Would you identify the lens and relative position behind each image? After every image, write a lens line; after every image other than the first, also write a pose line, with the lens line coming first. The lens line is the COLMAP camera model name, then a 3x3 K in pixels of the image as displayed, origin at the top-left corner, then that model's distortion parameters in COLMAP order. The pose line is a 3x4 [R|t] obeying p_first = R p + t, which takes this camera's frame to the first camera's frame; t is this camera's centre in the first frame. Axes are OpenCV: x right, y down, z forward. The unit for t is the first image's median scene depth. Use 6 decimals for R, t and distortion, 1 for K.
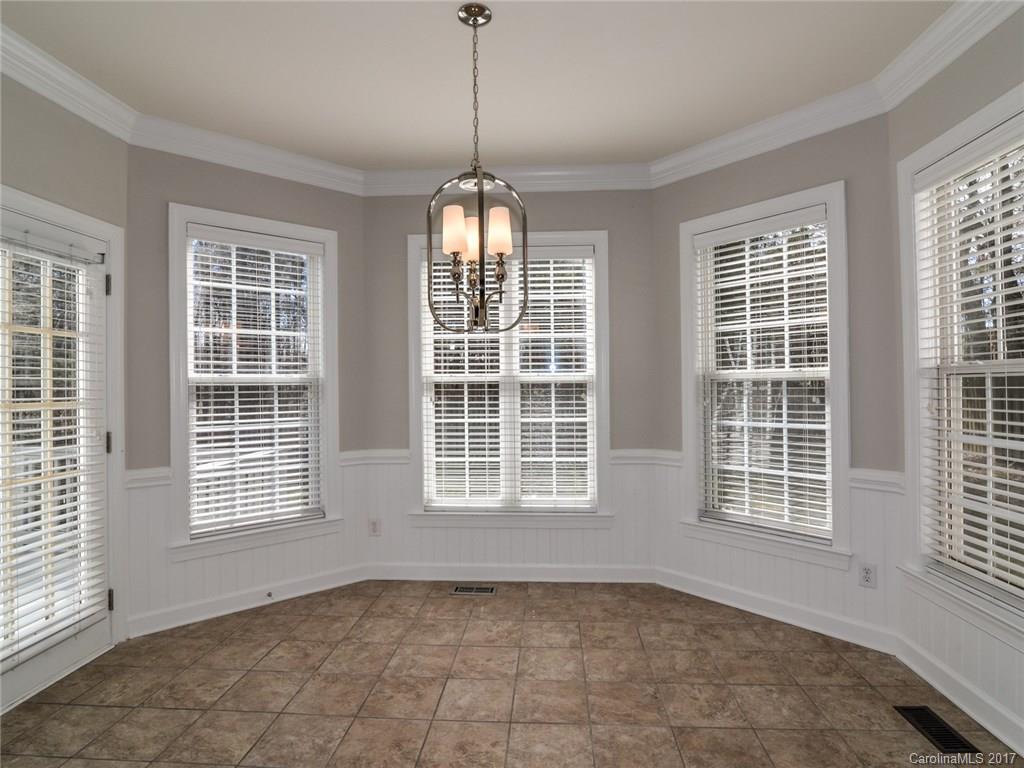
lens RADIAL K [[540.6, 0, 505.4], [0, 540.6, 376.7], [0, 0, 1]] dist [-0.016897, 0.001272]
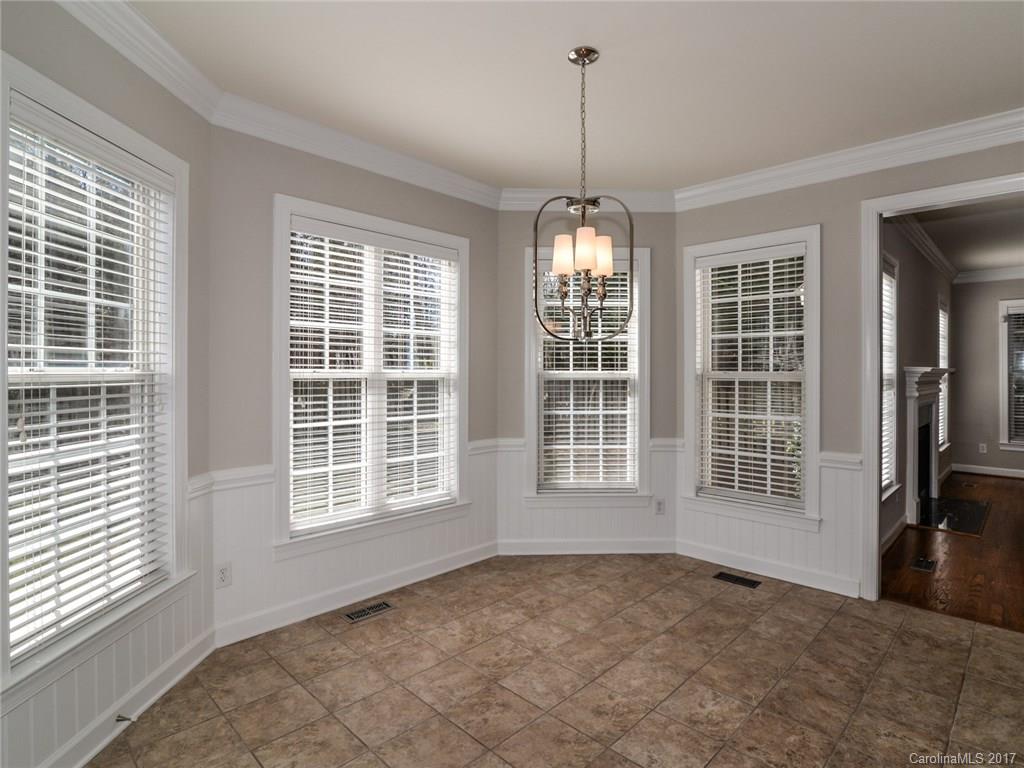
lens RADIAL K [[540.6, 0, 522.7], [0, 540.6, 369.1], [0, 0, 1]] dist [-0.016897, 0.001272]
pose [[0.651042, 0.013370, 0.758924, -0.577263], [-0.012264, 0.999900, -0.007094, -0.003959], [-0.758942, -0.004689, 0.651141, 0.225305]]
